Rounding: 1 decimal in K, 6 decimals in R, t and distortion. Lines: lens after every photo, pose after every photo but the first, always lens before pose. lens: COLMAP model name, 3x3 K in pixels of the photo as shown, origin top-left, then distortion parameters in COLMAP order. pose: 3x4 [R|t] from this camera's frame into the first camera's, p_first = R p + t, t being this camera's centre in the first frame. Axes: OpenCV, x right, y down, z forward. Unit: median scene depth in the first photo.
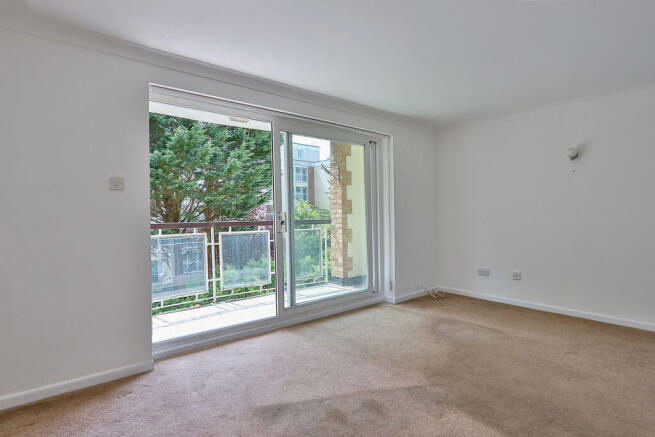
lens RADIAL K [[333.3, 0, 327.1], [0, 333.3, 218.2], [0, 0, 1]] dist [0.029196, -0.004941]
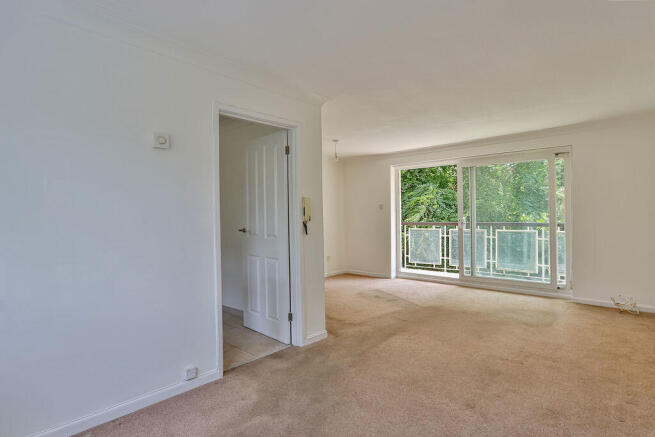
lens RADIAL K [[333.3, 0, 326.8], [0, 333.3, 218.8], [0, 0, 1]] dist [0.029196, -0.004941]
pose [[0.154522, 0.023862, -0.987701, 1.019681], [0.007916, 0.999646, 0.025389, -0.048557], [0.987958, -0.011742, 0.154278, 0.047241]]
